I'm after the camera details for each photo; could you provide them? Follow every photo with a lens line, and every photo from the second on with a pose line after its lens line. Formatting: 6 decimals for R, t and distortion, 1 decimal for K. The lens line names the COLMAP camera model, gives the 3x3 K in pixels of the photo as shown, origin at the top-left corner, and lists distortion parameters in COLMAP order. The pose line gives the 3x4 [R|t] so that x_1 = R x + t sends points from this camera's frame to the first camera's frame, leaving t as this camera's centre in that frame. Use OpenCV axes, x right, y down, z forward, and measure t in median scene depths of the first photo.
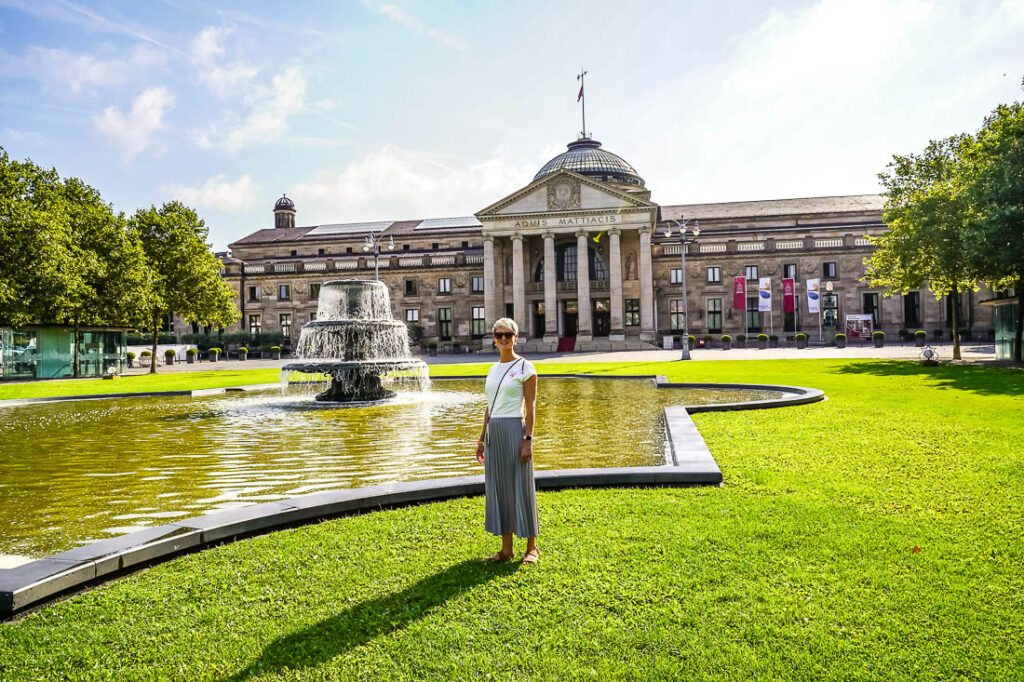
lens RADIAL K [[787.7, 0, 512.0], [0, 787.7, 341.0], [0, 0, 1]] dist [0.002684, 0.000214]
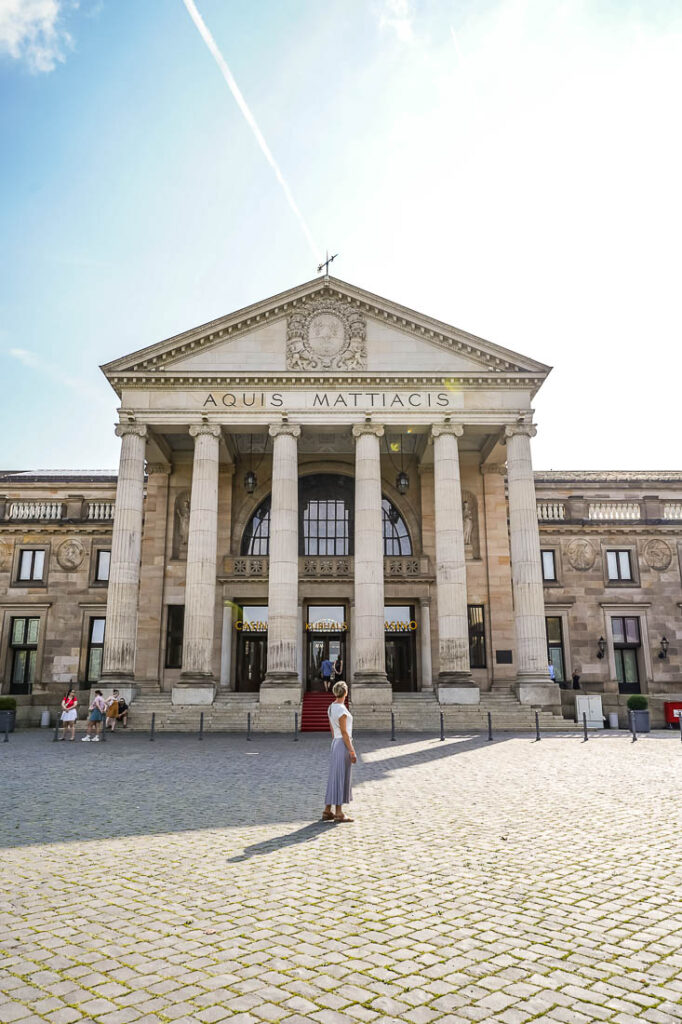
lens RADIAL K [[787.7, 0, 341.0], [0, 787.7, 512.0], [0, 0, 1]] dist [0.002684, 0.000214]
pose [[0.982368, 0.067912, 0.174185, 0.006375], [-0.024797, 0.970789, -0.238648, 0.002000], [-0.185304, 0.230121, 0.955357, 0.576185]]
